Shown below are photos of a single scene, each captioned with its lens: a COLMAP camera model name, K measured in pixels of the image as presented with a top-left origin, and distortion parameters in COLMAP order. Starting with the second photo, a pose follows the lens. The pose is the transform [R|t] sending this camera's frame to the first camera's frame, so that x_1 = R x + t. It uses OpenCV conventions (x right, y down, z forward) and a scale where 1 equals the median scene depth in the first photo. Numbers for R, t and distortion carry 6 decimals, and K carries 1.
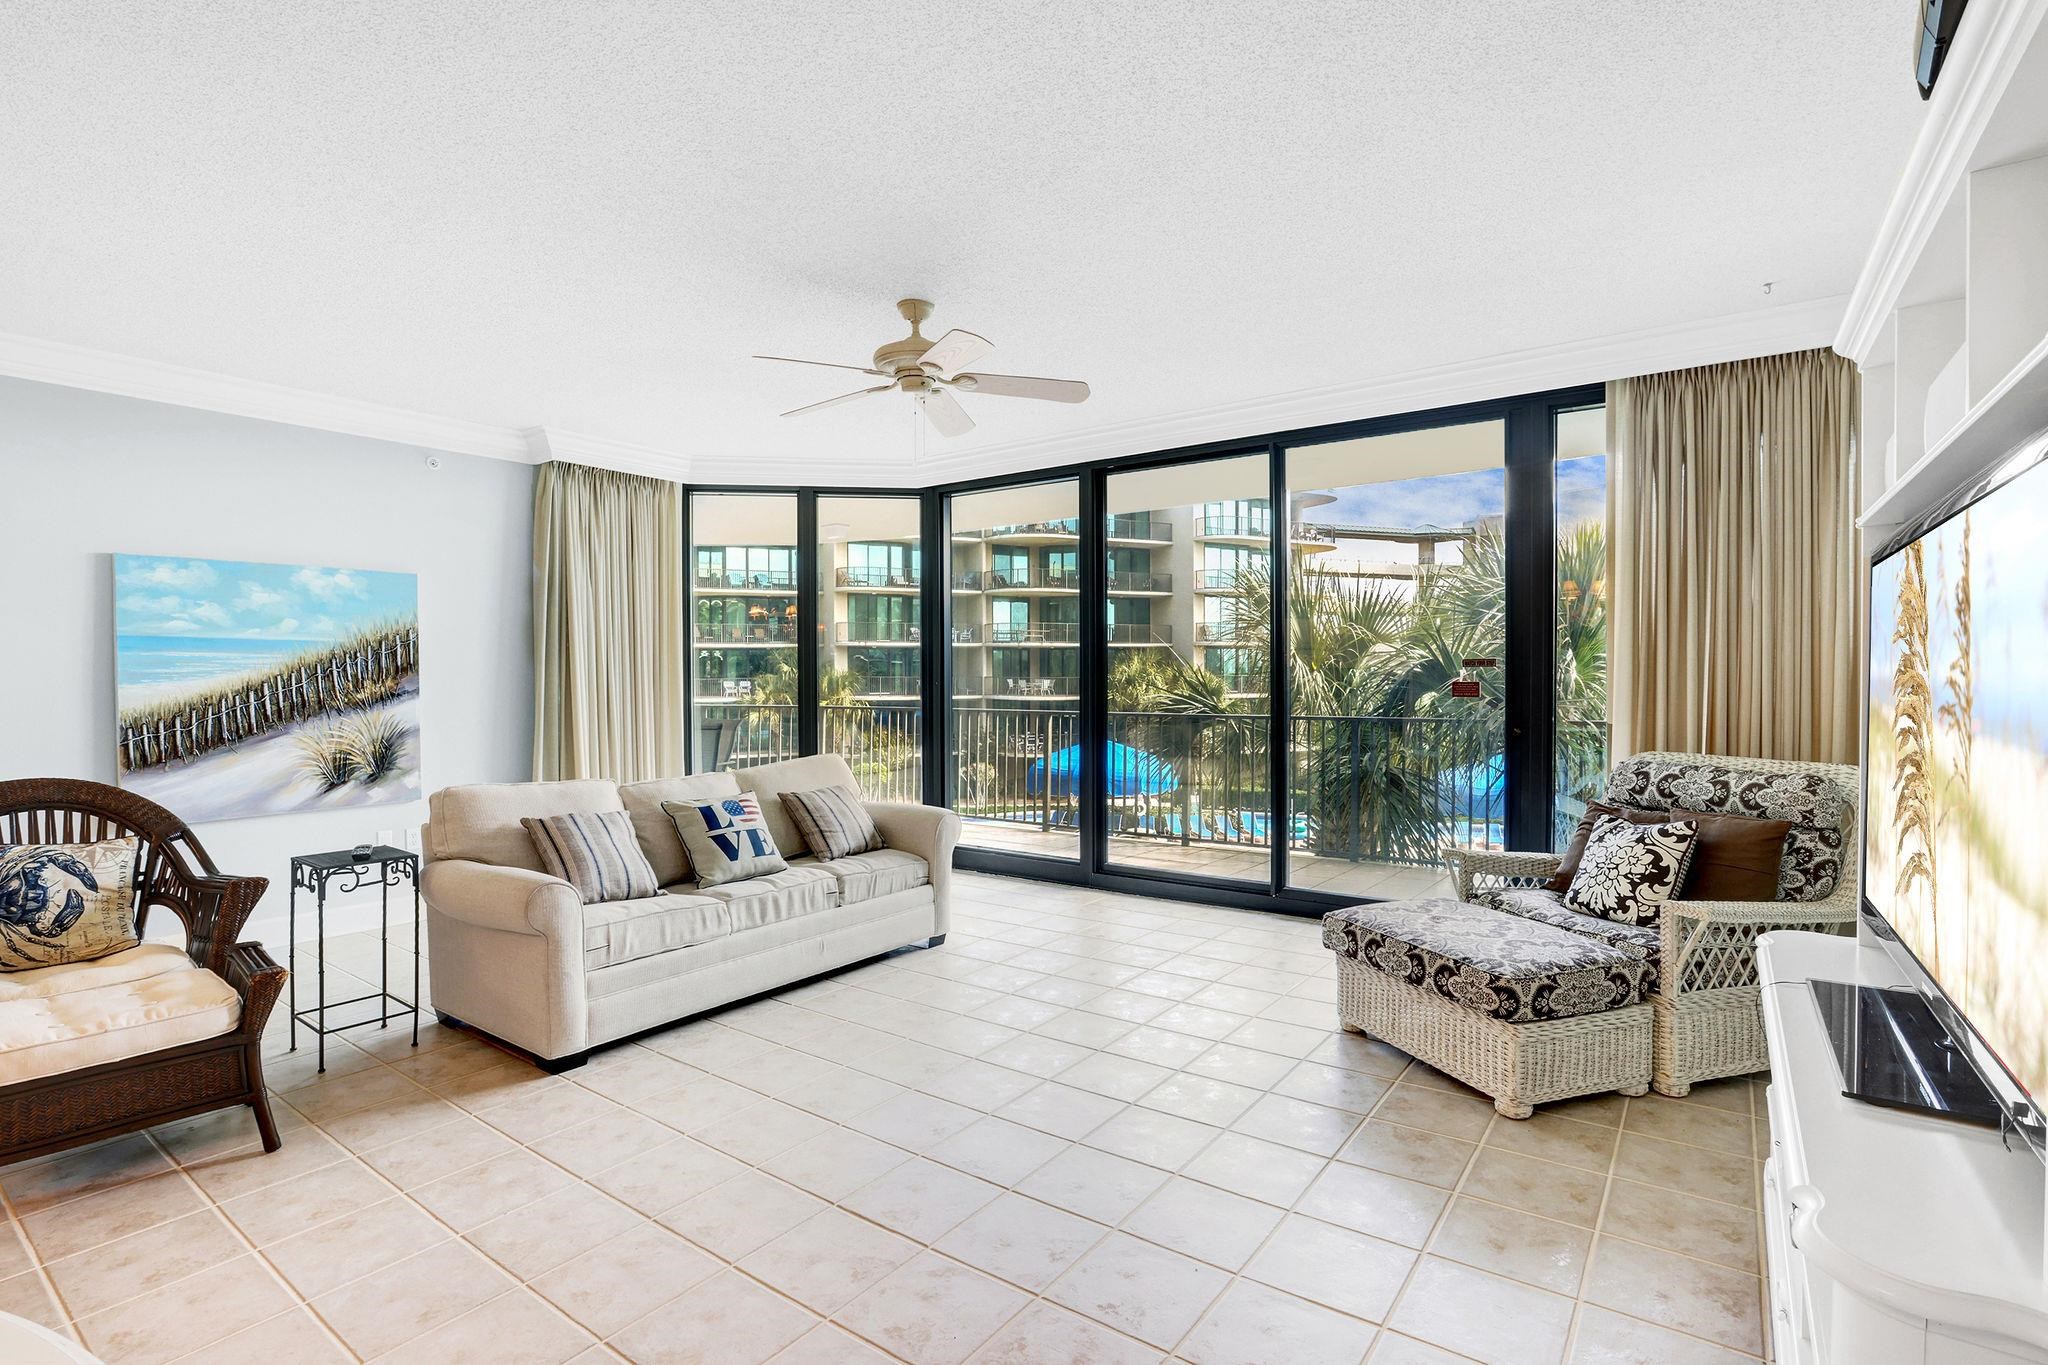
lens RADIAL K [[961.8, 0, 1024.0], [0, 961.8, 682.5], [0, 0, 1]] dist [-0.001278, -0.015421]
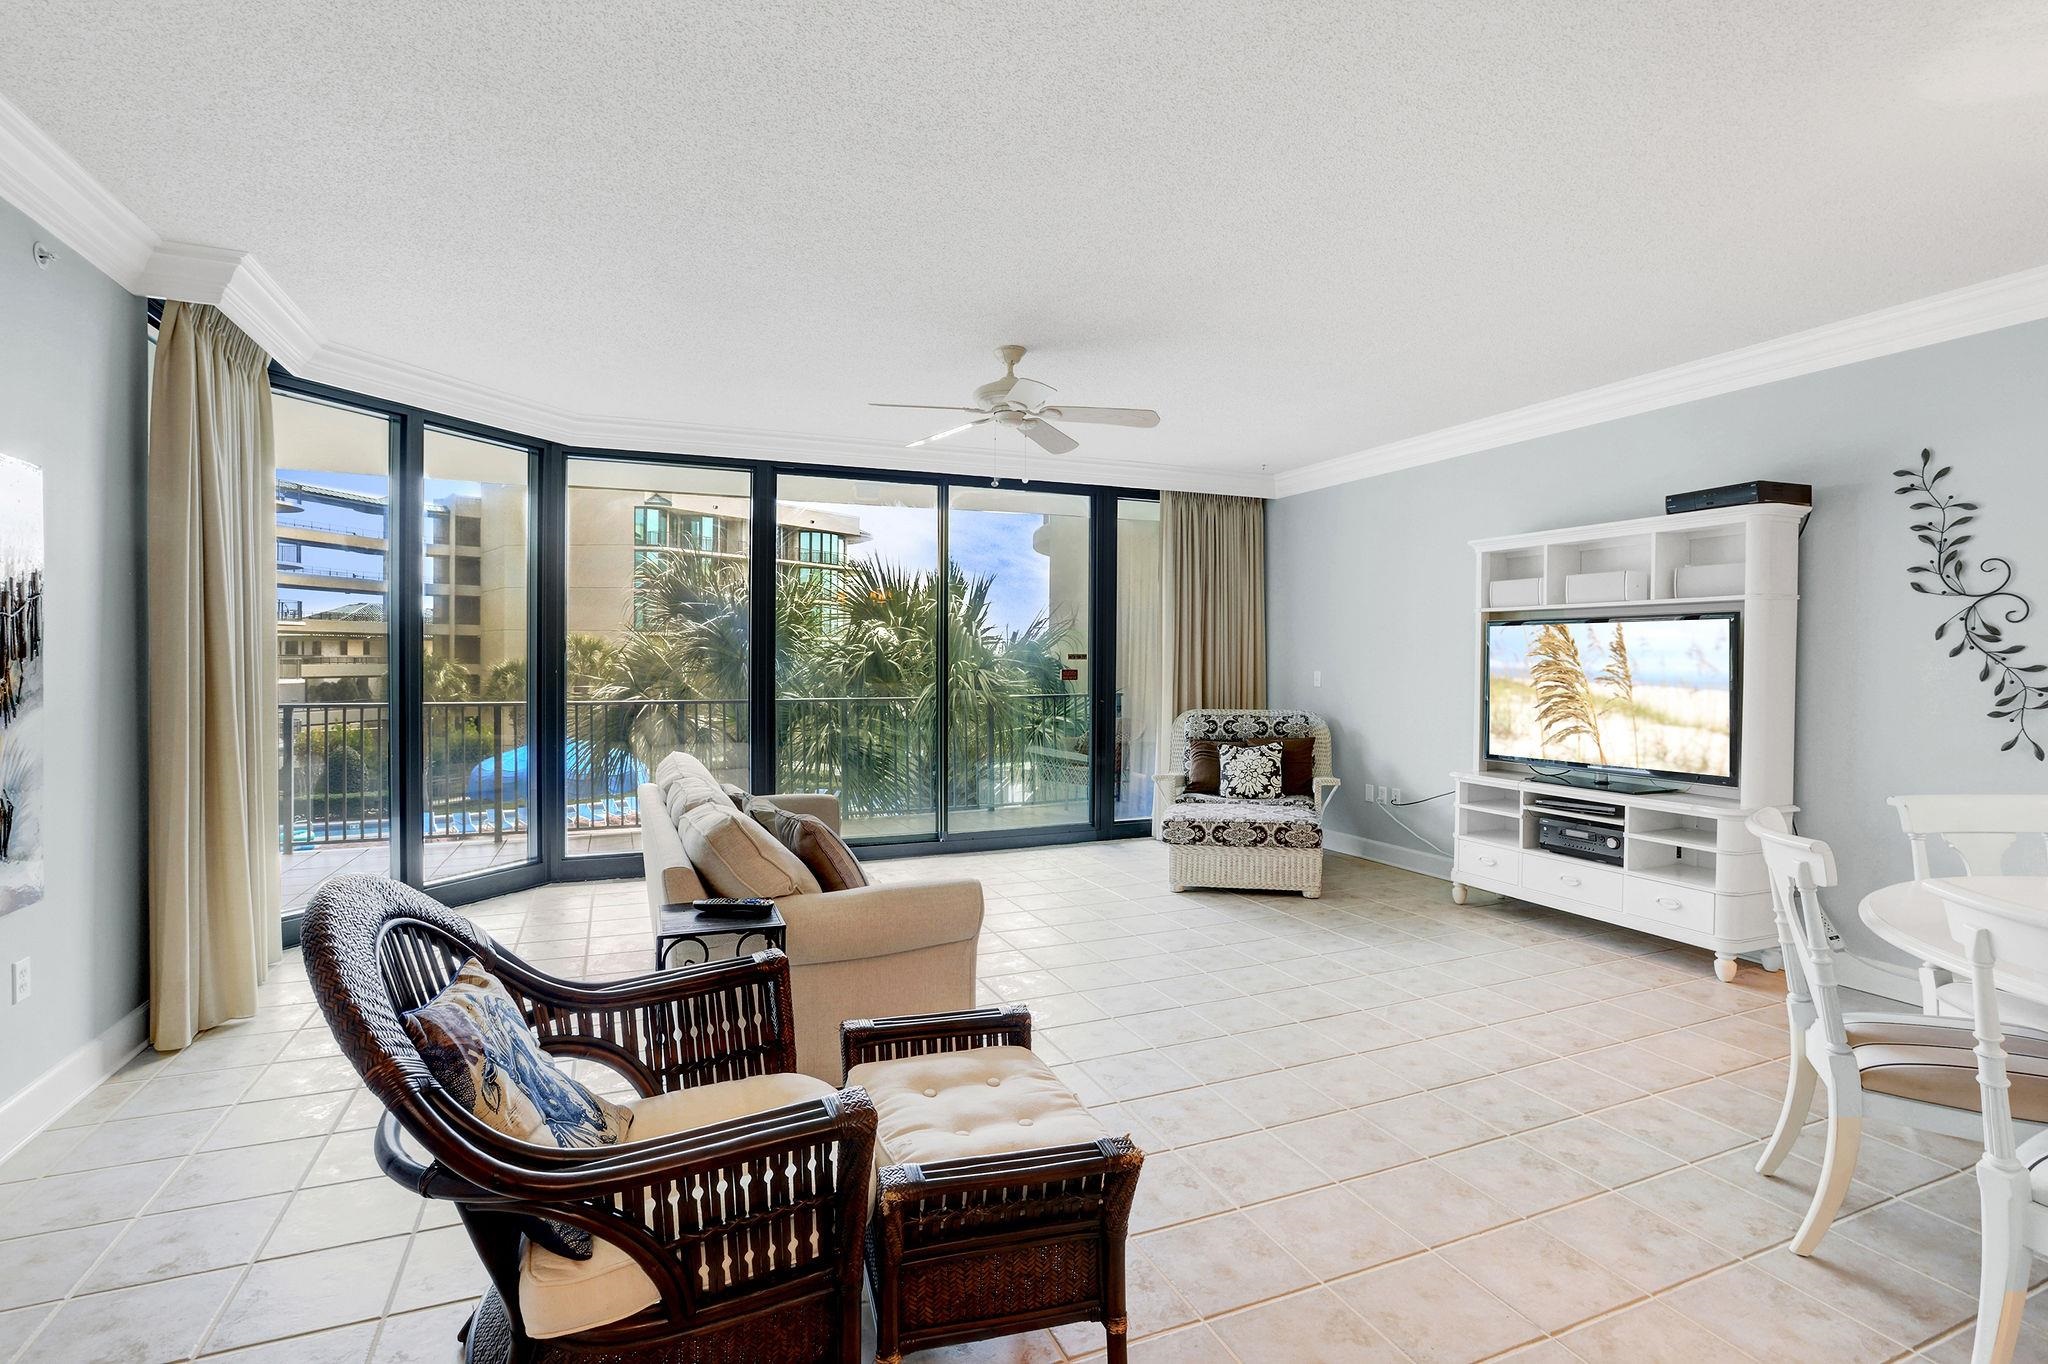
lens RADIAL K [[954.8, 0, 1019.0], [0, 954.8, 667.6], [0, 0, 1]] dist [-0.063703, 0.038990]
pose [[0.534797, -0.004678, 0.844967, -0.989444], [0.002176, 0.999989, 0.004159, -0.011853], [-0.844978, -0.000385, 0.534802, 0.342526]]
